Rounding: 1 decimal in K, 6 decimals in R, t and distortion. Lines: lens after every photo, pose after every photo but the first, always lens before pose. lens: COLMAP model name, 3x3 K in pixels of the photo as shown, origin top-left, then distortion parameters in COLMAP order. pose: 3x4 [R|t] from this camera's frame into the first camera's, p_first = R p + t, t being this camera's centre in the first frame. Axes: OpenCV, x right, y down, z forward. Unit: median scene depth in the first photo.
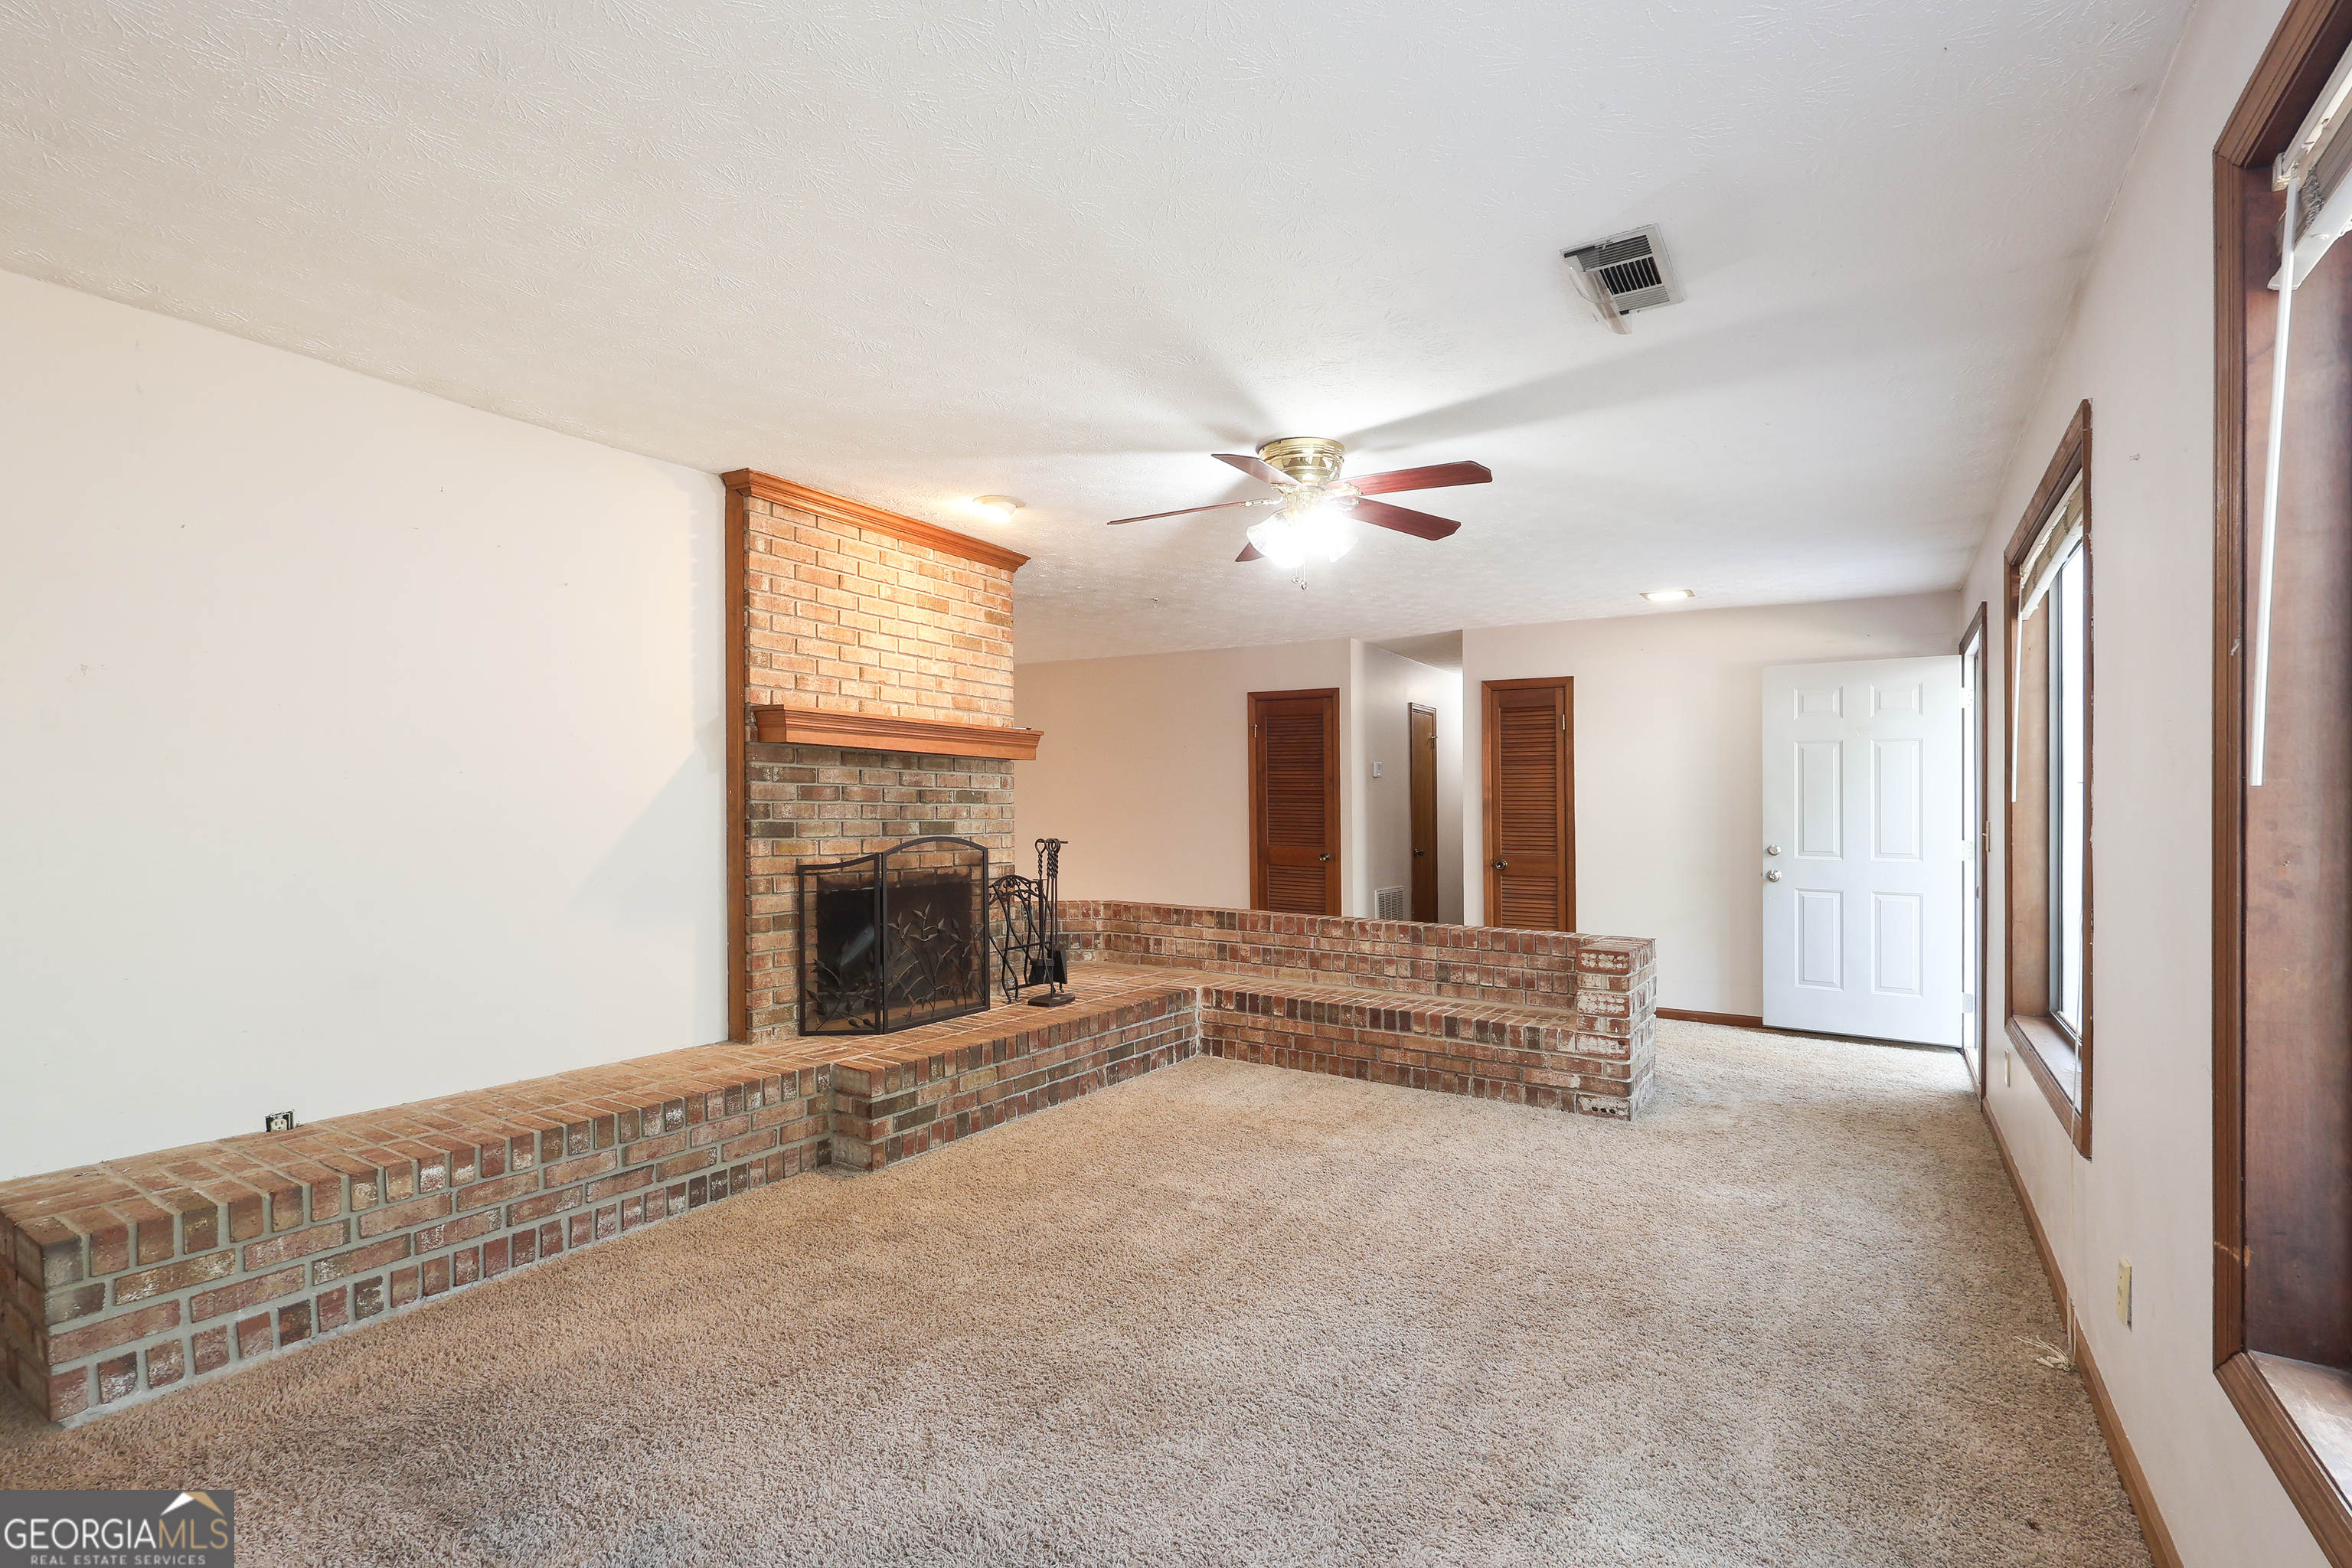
lens RADIAL K [[1105.3, 0, 1173.7], [0, 1105.3, 795.5], [0, 0, 1]] dist [-0.010383, 0.002105]
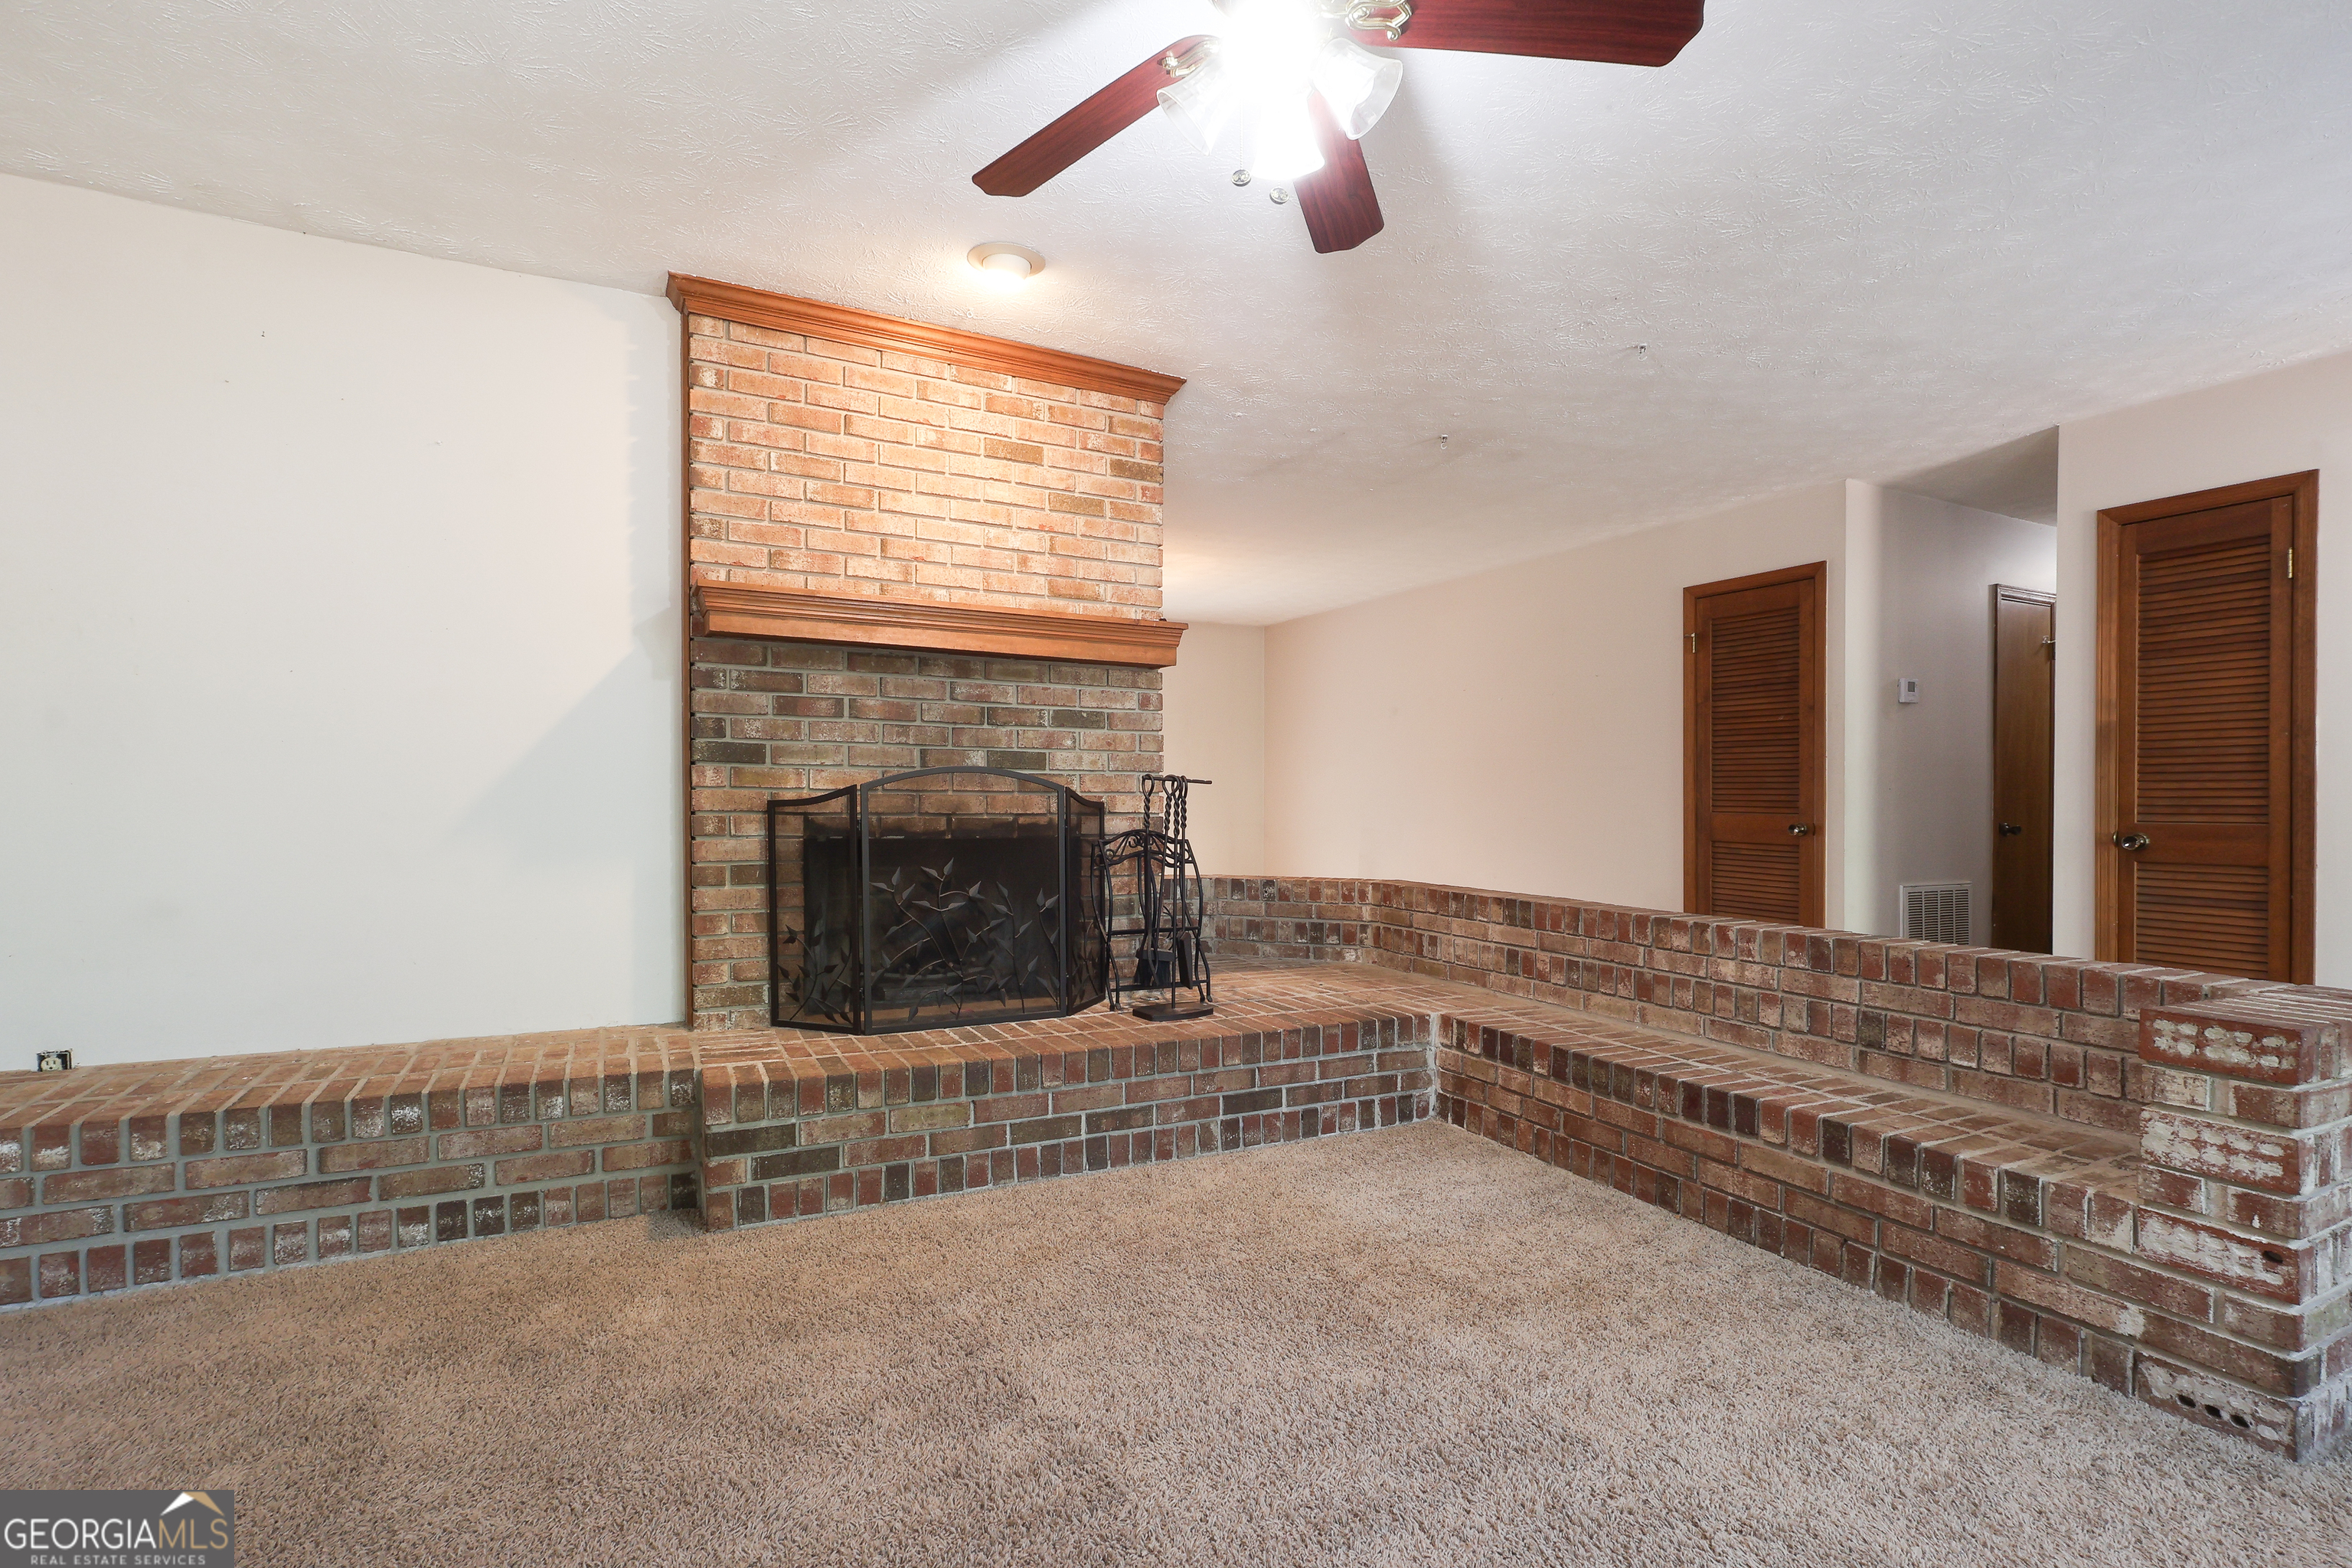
lens RADIAL K [[1105.3, 0, 1166.0], [0, 1105.3, 822.1], [0, 0, 1]] dist [-0.010383, 0.002105]
pose [[0.856620, 0.007650, -0.515892, 0.253817], [0.006318, 0.999660, 0.025315, 0.054342], [0.515910, -0.024945, 0.856280, 0.441733]]
